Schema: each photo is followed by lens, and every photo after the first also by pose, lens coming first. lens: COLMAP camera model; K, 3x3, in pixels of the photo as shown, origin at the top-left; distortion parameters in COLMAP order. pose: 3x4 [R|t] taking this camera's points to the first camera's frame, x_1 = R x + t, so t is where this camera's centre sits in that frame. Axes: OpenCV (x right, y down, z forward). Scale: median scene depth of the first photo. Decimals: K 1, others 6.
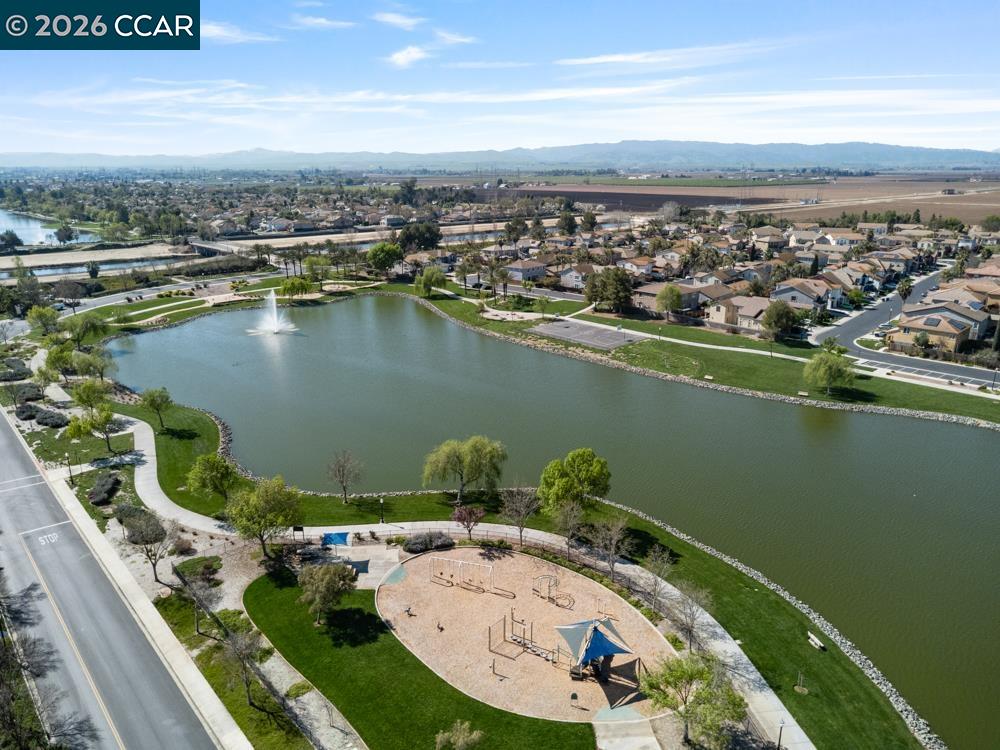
lens RADIAL K [[698.2, 0, 500.0], [0, 698.2, 375.0], [0, 0, 1]] dist [0.000628, 0.001263]
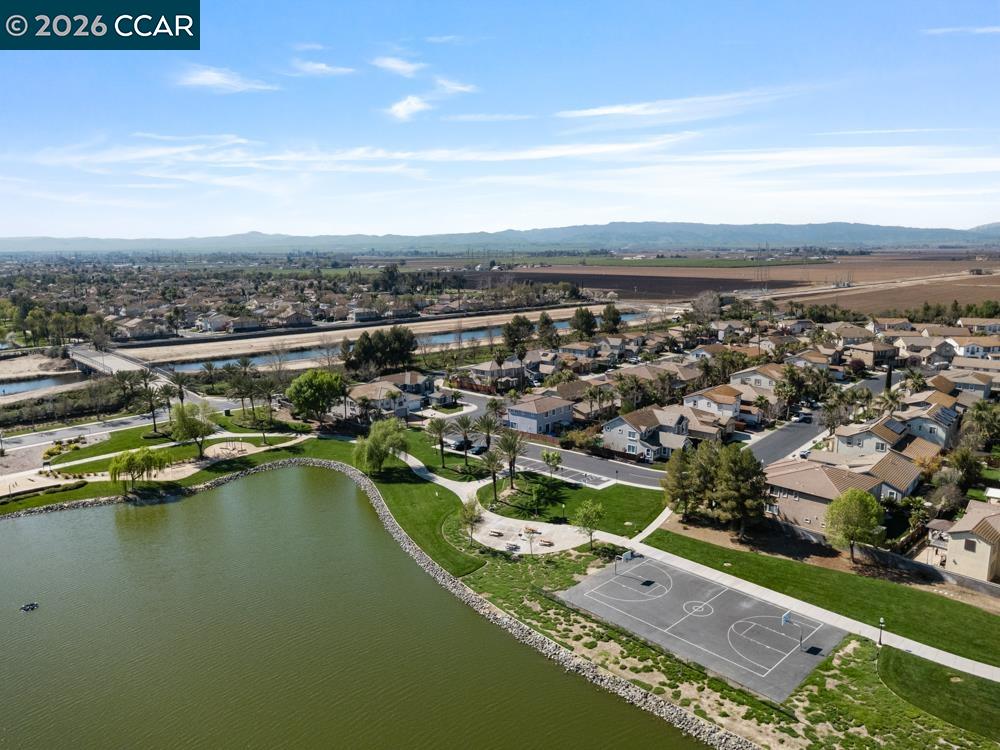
lens RADIAL K [[698.2, 0, 500.0], [0, 698.2, 375.0], [0, 0, 1]] dist [0.000628, 0.001263]
pose [[0.999914, -0.008201, 0.010266, -0.004212], [0.009275, 0.993960, -0.109353, -0.075994], [-0.009307, 0.109439, 0.993950, 0.246078]]
